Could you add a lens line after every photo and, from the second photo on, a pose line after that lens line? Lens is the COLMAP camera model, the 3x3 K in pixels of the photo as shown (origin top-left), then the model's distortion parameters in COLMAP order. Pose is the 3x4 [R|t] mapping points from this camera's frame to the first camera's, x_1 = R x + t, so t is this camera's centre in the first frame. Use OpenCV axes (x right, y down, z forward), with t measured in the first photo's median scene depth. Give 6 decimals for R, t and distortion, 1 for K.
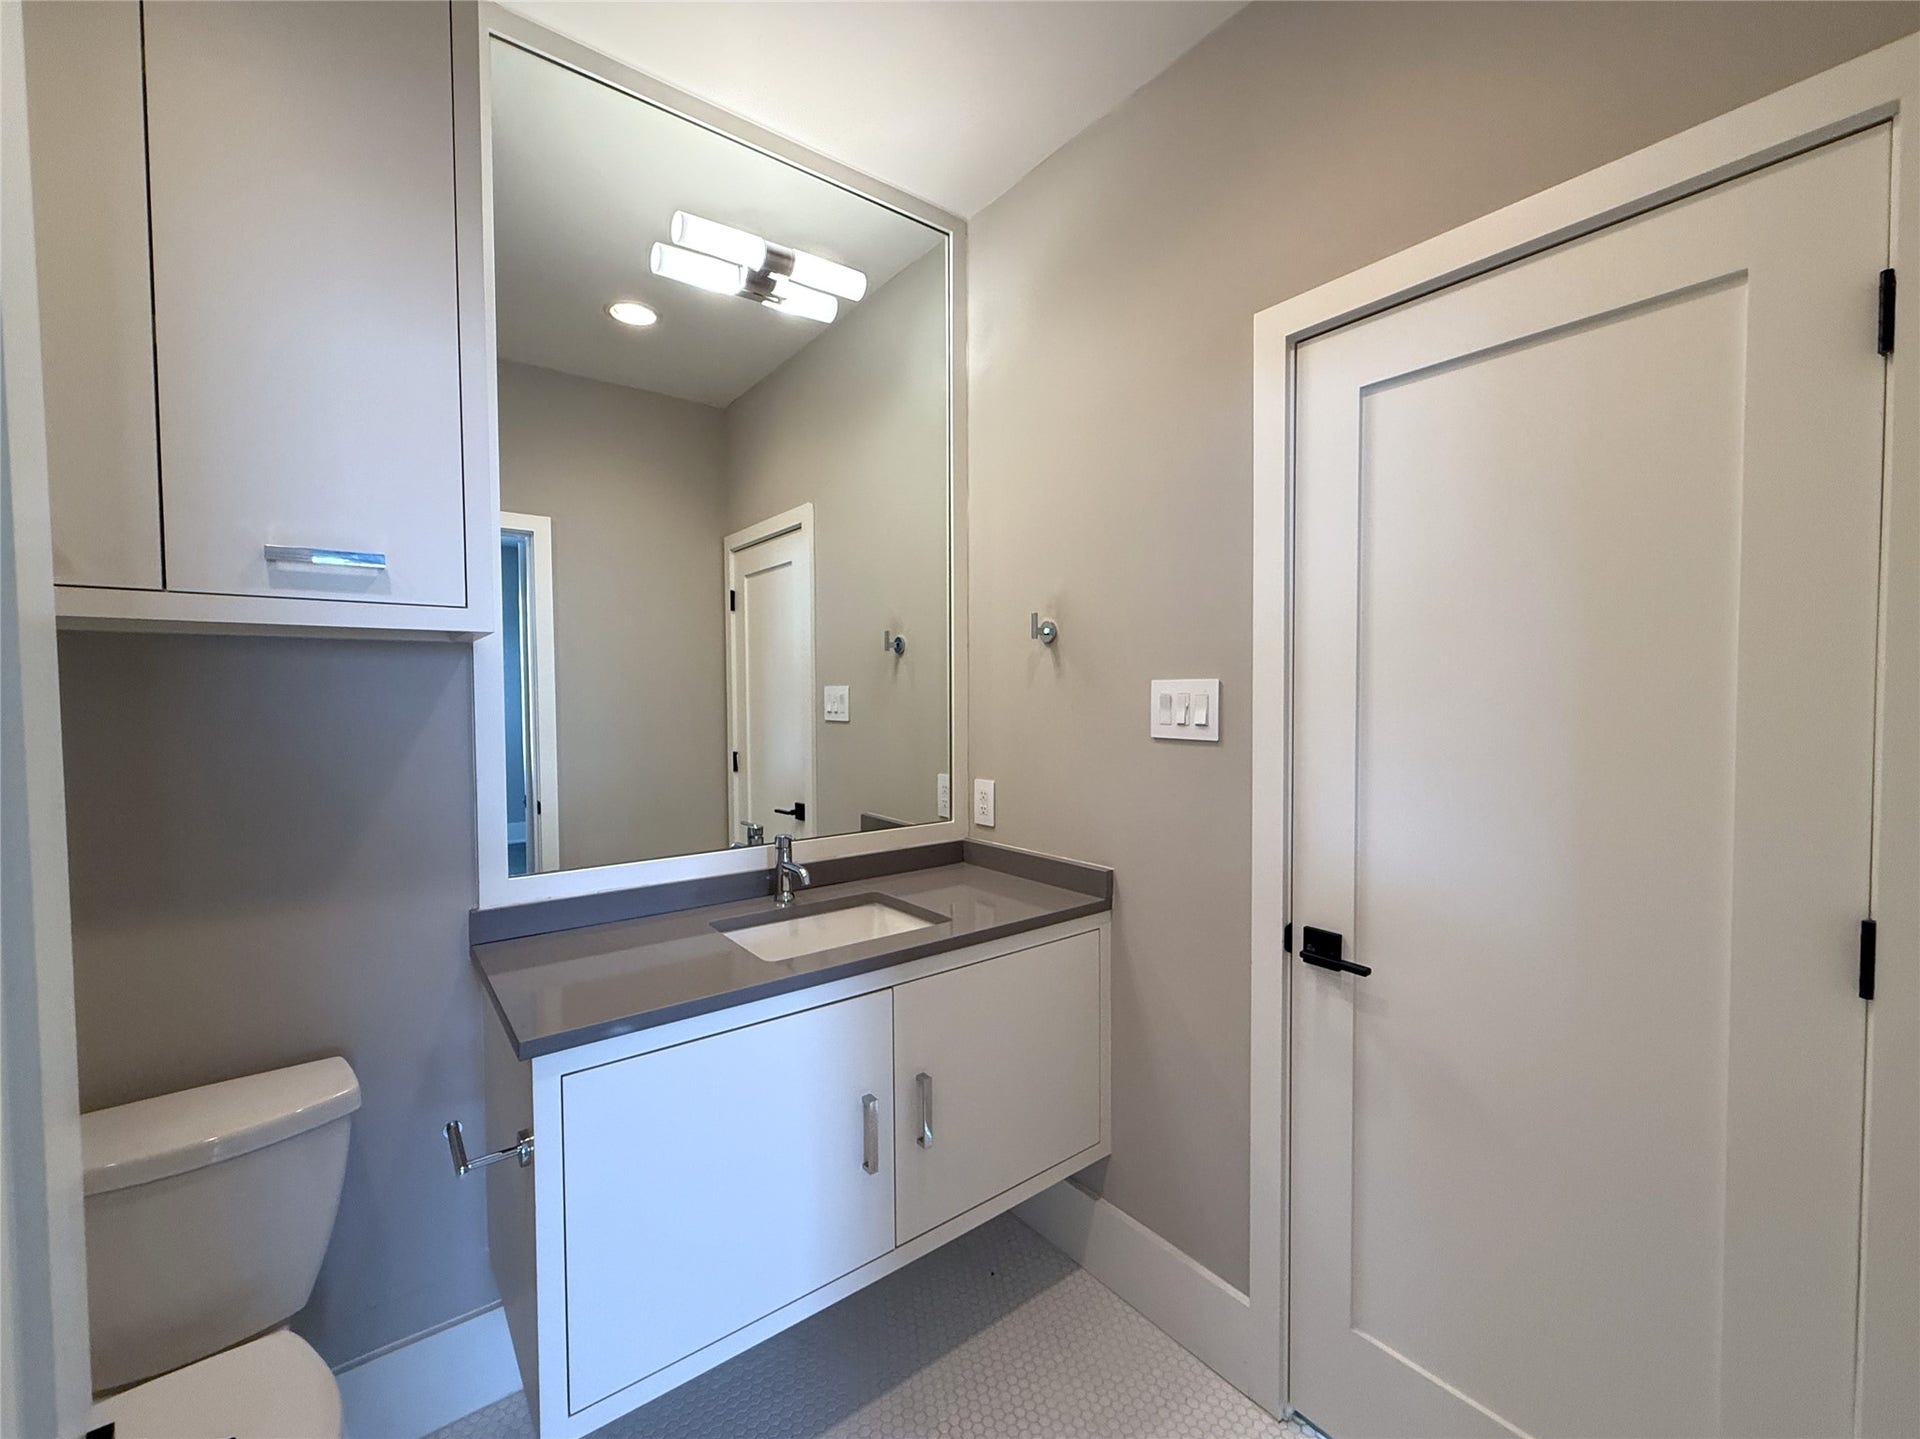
lens RADIAL K [[765.8, 0, 961.8], [0, 765.8, 723.5], [0, 0, 1]] dist [-0.000692, -0.000291]
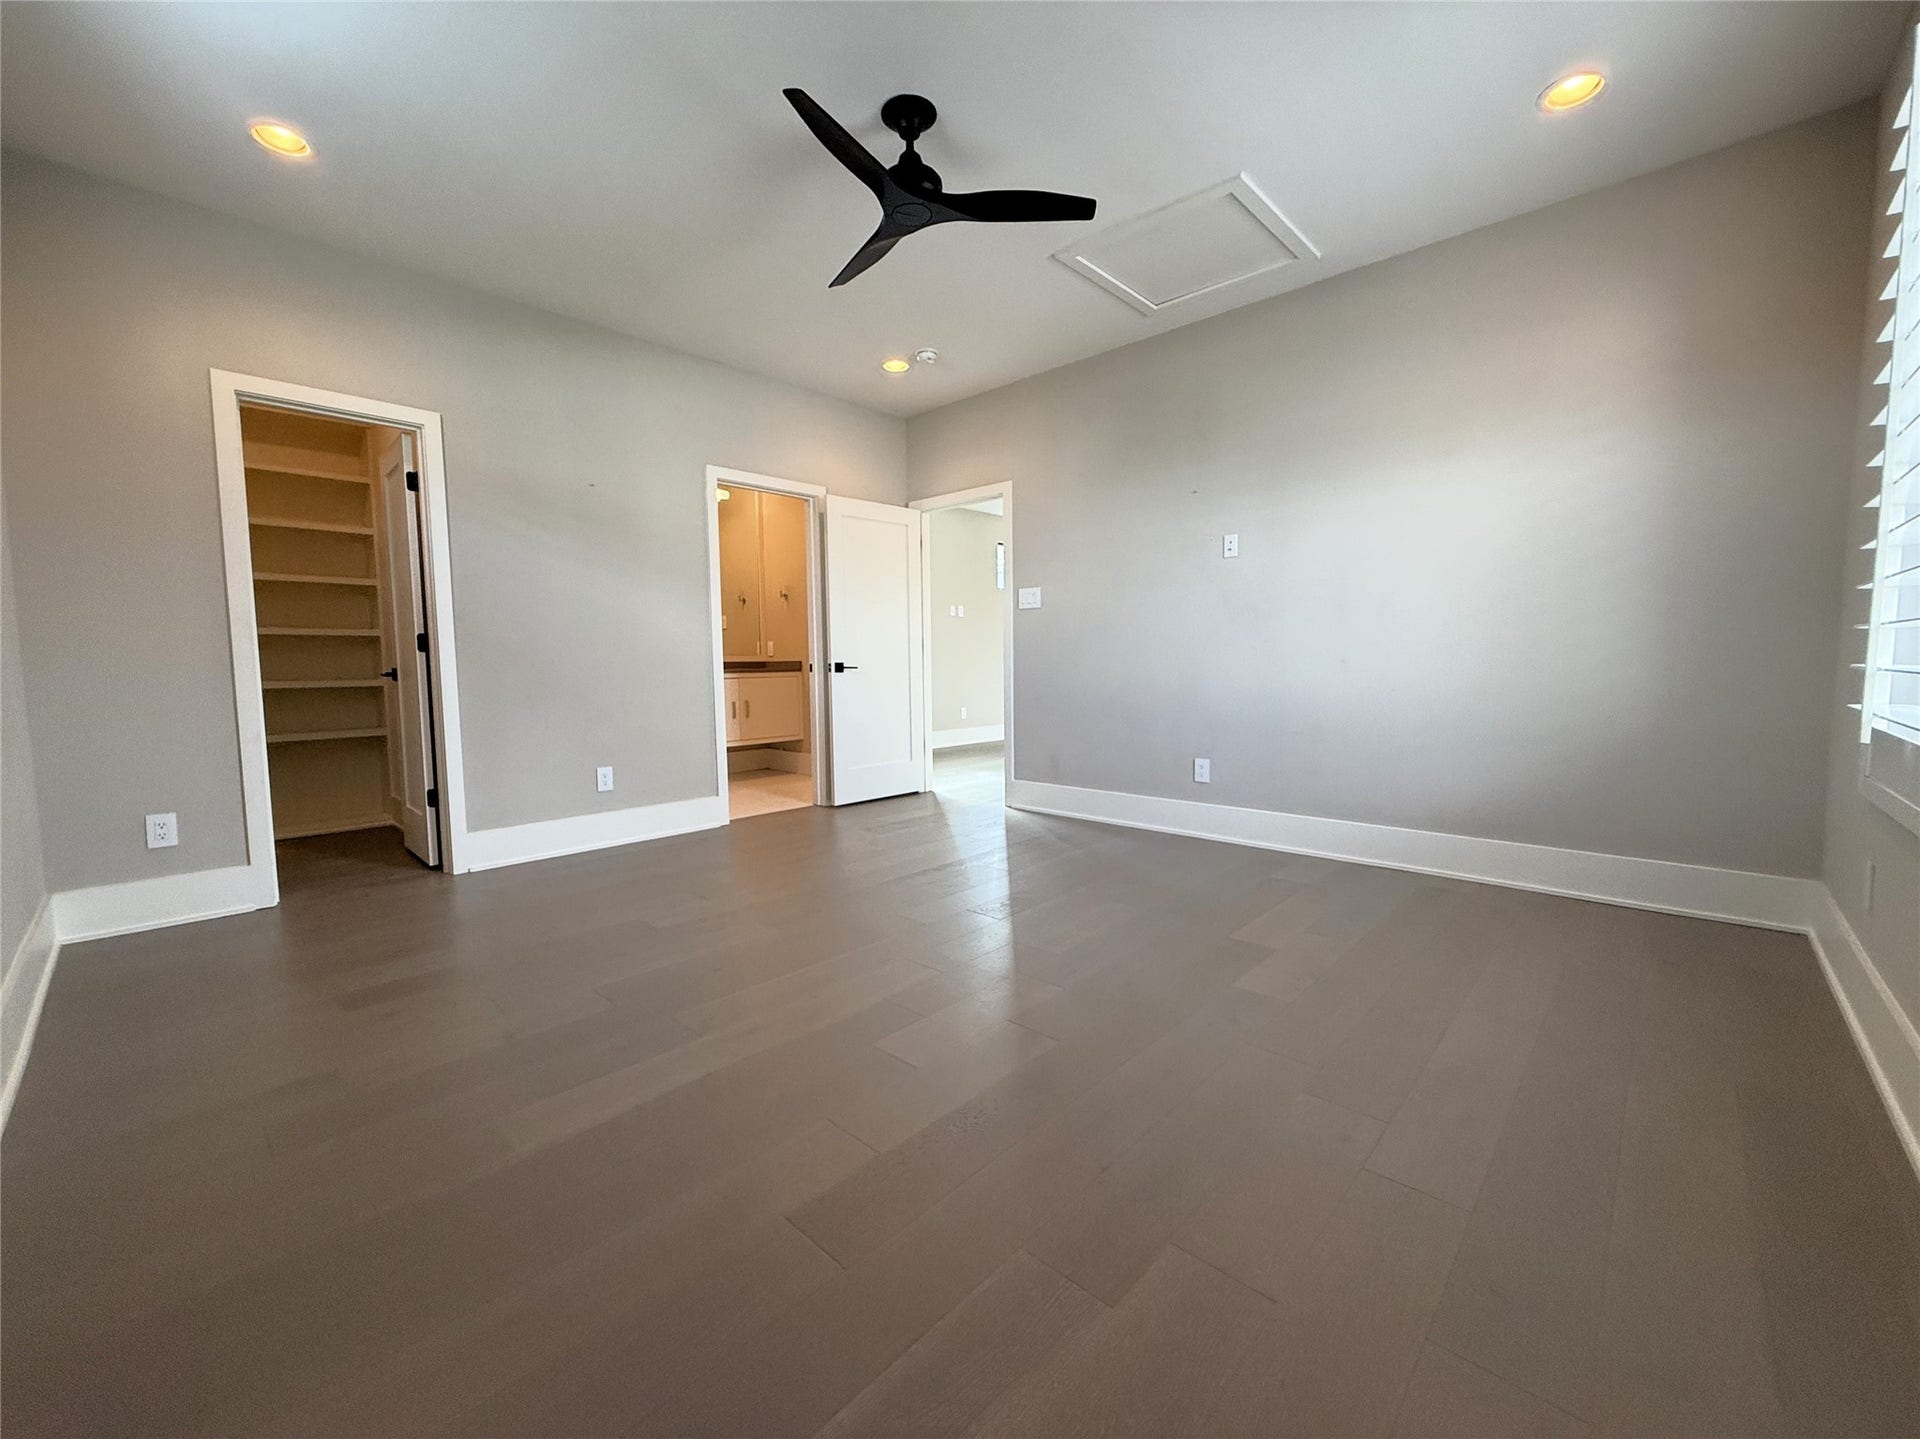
lens RADIAL K [[765.8, 0, 957.5], [0, 765.8, 723.2], [0, 0, 1]] dist [-0.000692, -0.000291]
pose [[0.987479, -0.011530, 0.157327, 0.330597], [0.005788, 0.999302, 0.036906, 0.337843], [-0.157642, -0.035533, 0.986857, -2.578709]]
